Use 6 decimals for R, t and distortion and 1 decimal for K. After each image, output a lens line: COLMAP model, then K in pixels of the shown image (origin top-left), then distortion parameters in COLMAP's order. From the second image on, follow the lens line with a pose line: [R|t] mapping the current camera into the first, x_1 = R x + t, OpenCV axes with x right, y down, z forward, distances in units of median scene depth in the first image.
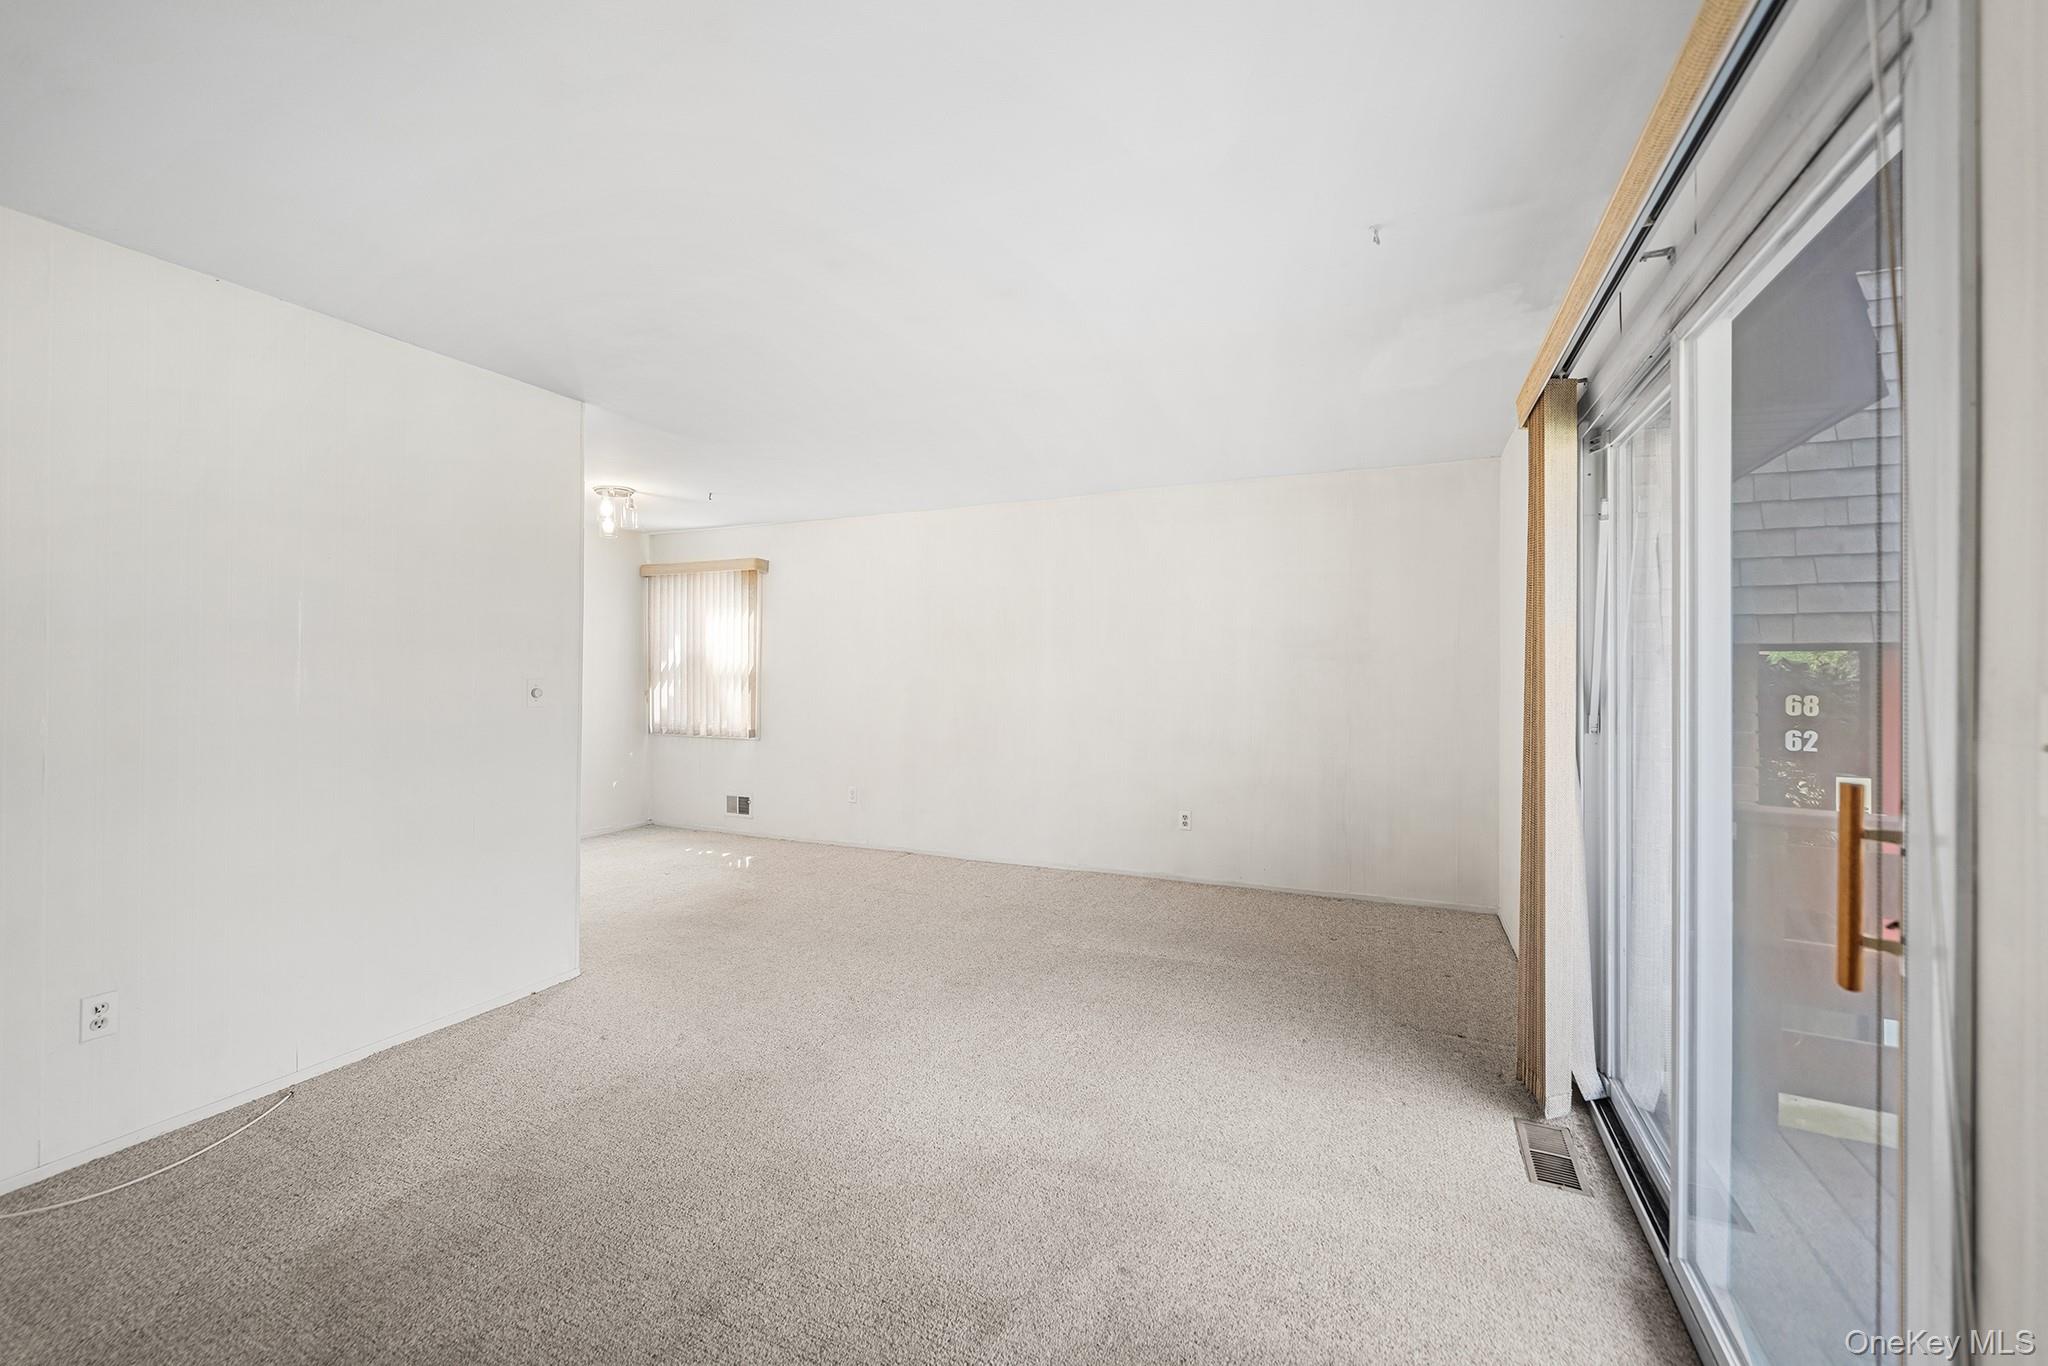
lens RADIAL K [[815.9, 0, 1021.1], [0, 815.9, 680.2], [0, 0, 1]] dist [-0.001639, -0.000032]
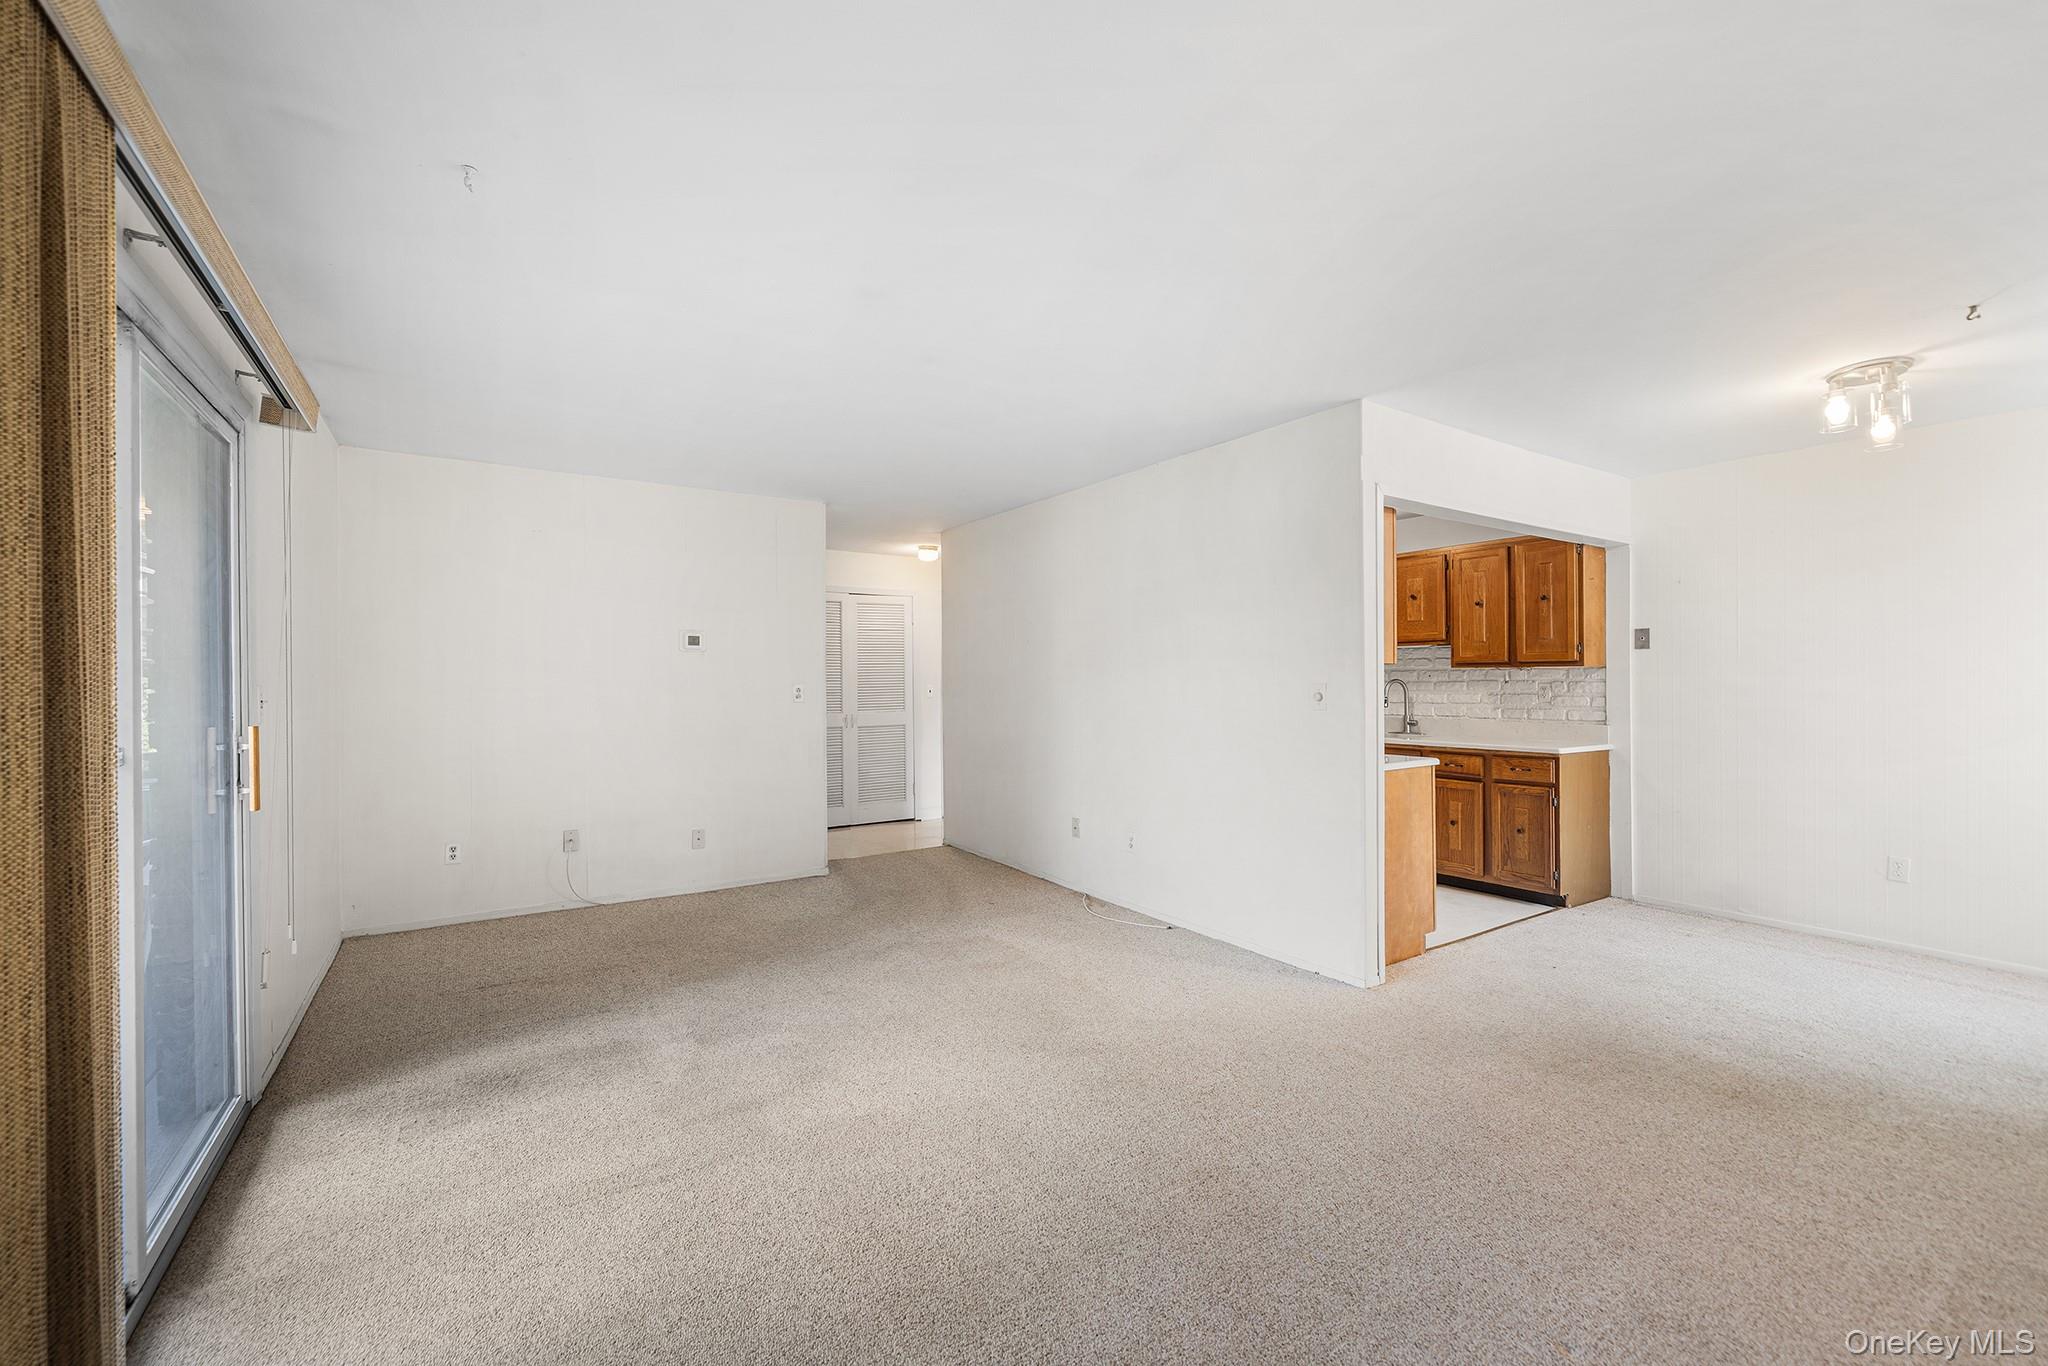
lens RADIAL K [[815.9, 0, 997.8], [0, 815.9, 679.1], [0, 0, 1]] dist [-0.001639, -0.000032]
pose [[-0.553067, 0.000515, -0.833136, 0.862772], [-0.001484, 0.999998, 0.001603, -0.014289], [0.833135, 0.002123, -0.553065, 1.978379]]
